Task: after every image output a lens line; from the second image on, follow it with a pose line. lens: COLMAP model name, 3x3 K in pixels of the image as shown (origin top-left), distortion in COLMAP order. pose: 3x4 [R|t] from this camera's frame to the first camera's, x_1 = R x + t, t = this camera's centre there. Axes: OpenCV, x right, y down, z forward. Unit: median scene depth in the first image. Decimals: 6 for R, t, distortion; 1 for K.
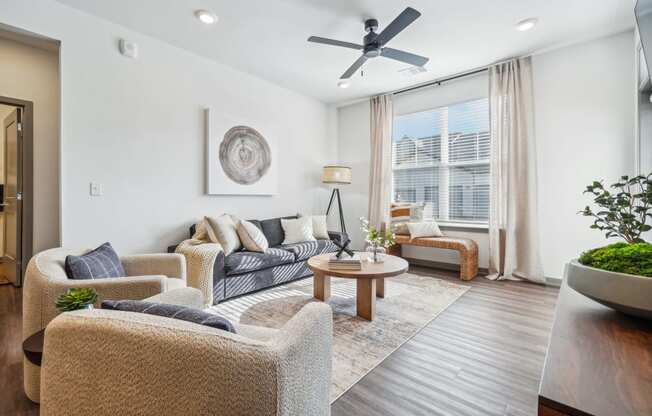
lens RADIAL K [[282.8, 0, 326.7], [0, 282.8, 203.8], [0, 0, 1]] dist [-0.002133, -0.000316]
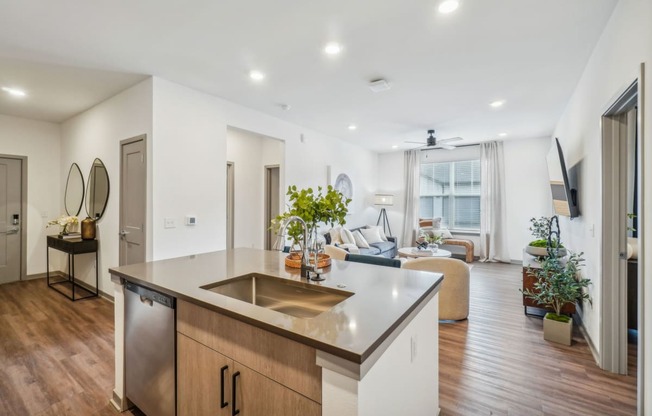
lens RADIAL K [[282.8, 0, 325.0], [0, 282.8, 206.2], [0, 0, 1]] dist [-0.002133, -0.000316]
pose [[0.993088, -0.000420, 0.117371, -0.611861], [0.000574, 0.999999, -0.001277, -0.083529], [-0.117371, 0.001335, 0.993087, -0.660403]]
